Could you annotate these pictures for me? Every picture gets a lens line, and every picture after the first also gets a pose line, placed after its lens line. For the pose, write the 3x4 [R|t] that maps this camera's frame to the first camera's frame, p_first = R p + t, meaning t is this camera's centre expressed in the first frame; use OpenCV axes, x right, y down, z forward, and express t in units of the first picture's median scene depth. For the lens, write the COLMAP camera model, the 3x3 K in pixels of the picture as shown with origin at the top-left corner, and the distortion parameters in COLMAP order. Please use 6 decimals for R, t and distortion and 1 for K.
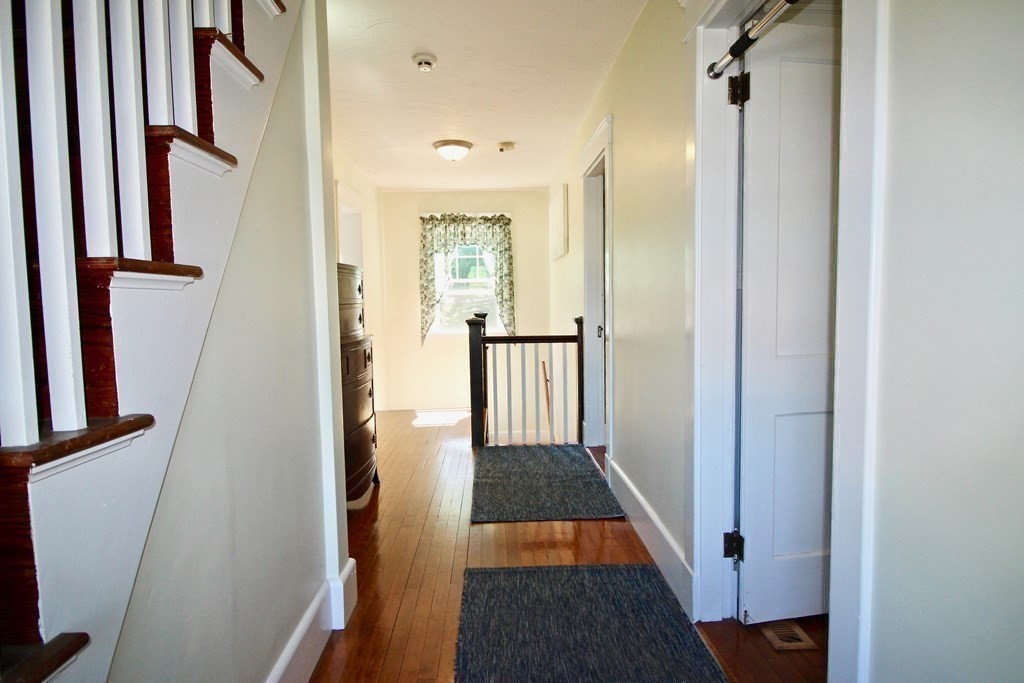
lens RADIAL K [[572.6, 0, 508.6], [0, 572.6, 343.8], [0, 0, 1]] dist [0.005583, -0.002233]
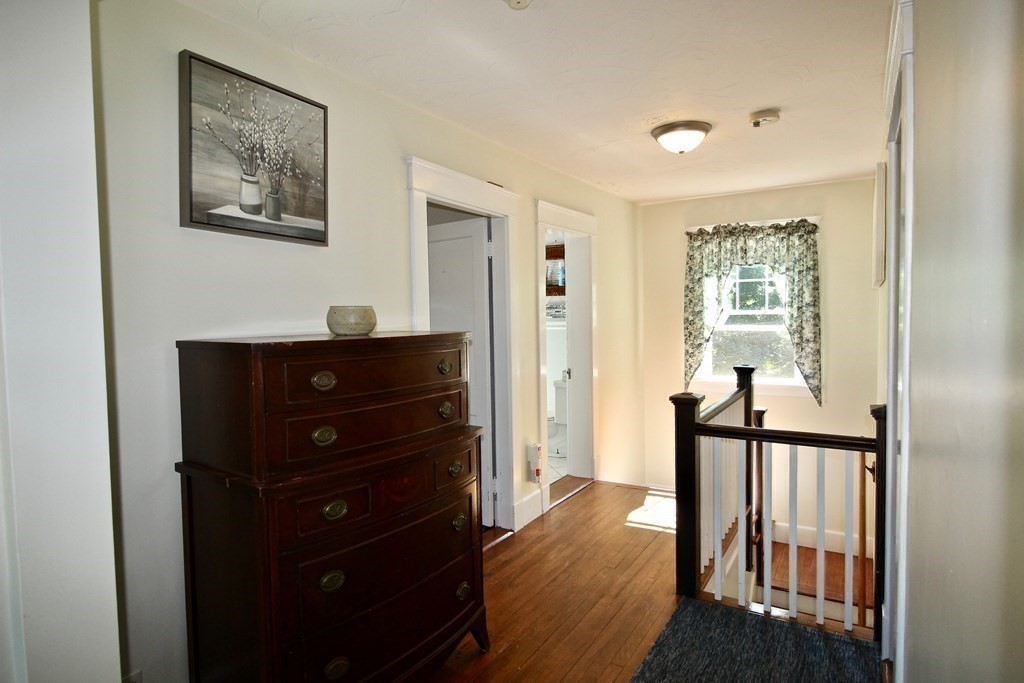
lens RADIAL K [[572.6, 0, 511.0], [0, 572.6, 338.2], [0, 0, 1]] dist [0.005583, -0.002233]
pose [[0.836629, 0.023608, -0.547261, 0.076659], [-0.040839, 0.998979, -0.019338, -0.051519], [0.546245, 0.038528, 0.836739, 0.219125]]
